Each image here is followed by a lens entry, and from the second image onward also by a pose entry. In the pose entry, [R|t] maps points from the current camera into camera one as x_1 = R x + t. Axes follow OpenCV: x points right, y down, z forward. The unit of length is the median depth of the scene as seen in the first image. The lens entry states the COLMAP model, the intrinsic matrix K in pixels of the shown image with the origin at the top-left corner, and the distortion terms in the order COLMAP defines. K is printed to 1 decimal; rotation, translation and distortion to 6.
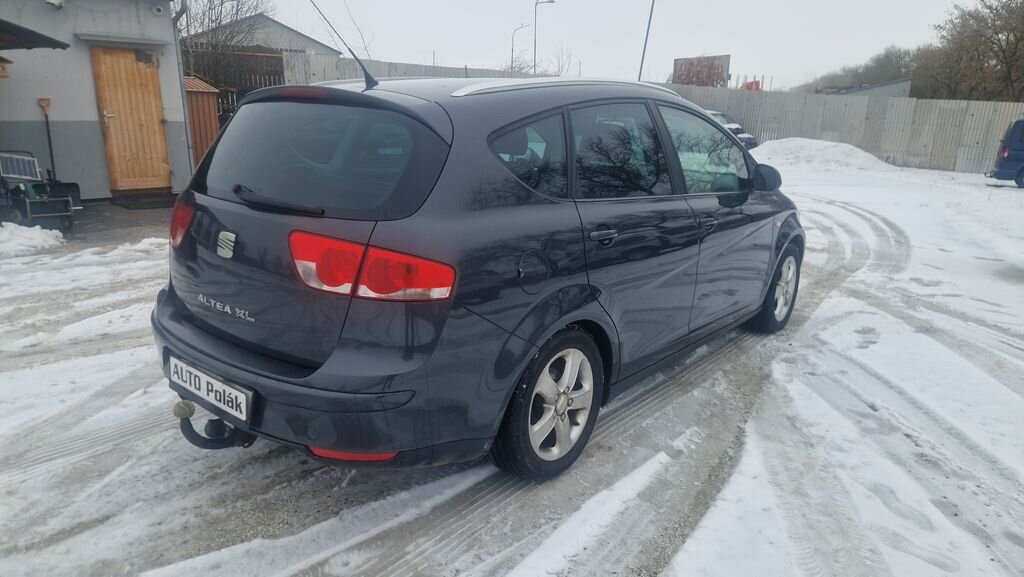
lens RADIAL K [[675.4, 0, 498.8], [0, 675.4, 286.5], [0, 0, 1]] dist [0.080447, -0.067986]
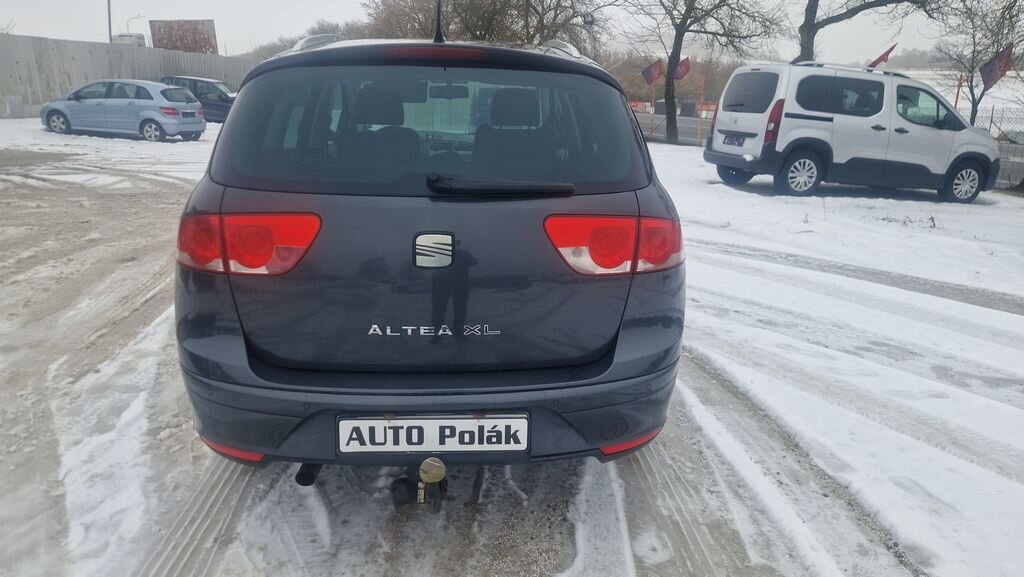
lens RADIAL K [[675.4, 0, 498.8], [0, 675.4, 286.5], [0, 0, 1]] dist [0.080447, -0.067986]
pose [[0.737359, -0.207183, 0.642944, -0.630240], [0.180184, 0.977642, 0.108393, -0.067383], [-0.651026, 0.035924, 0.758205, 0.273045]]
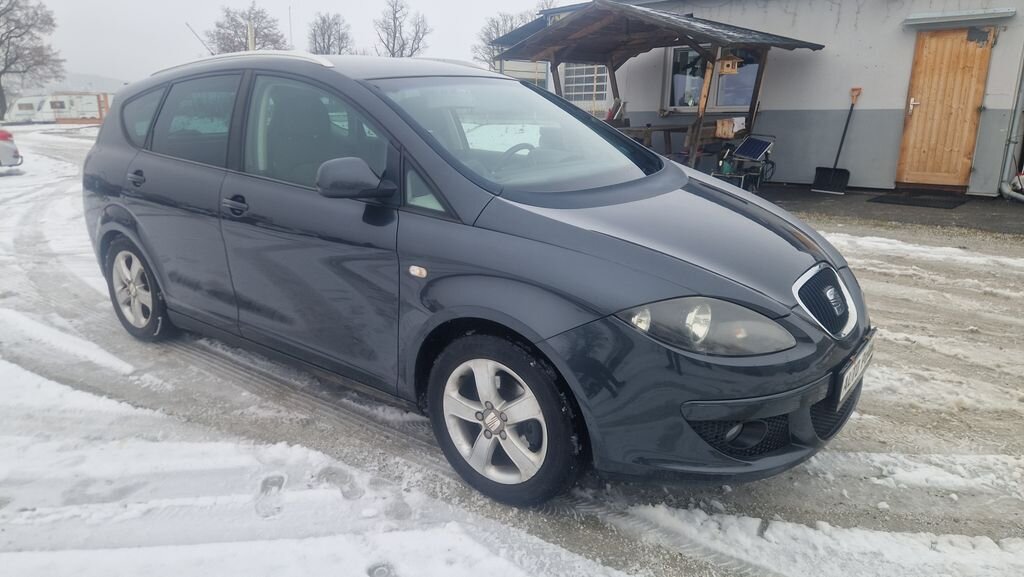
lens RADIAL K [[675.4, 0, 498.8], [0, 675.4, 286.5], [0, 0, 1]] dist [0.080447, -0.067986]
pose [[0.025569, 0.247356, -0.968587, 1.271836], [-0.243123, 0.941352, 0.233983, -0.302387], [0.969658, 0.229503, 0.084208, 1.359081]]
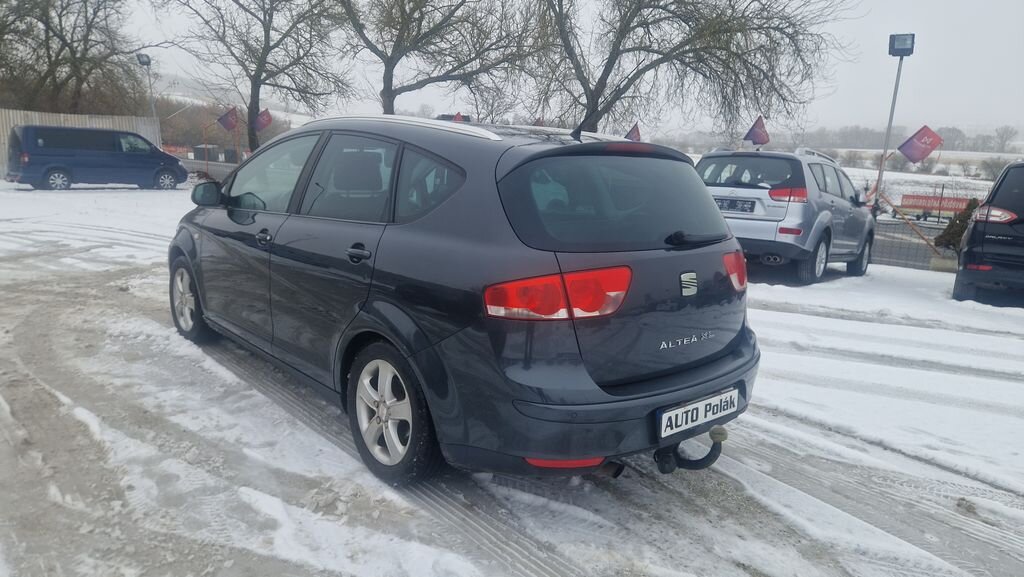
lens RADIAL K [[675.4, 0, 498.8], [0, 675.4, 286.5], [0, 0, 1]] dist [0.080447, -0.067986]
pose [[0.180637, -0.214867, 0.959793, -1.139575], [0.214091, 0.961037, 0.174853, -0.238031], [-0.959966, 0.173898, 0.219600, 0.784260]]
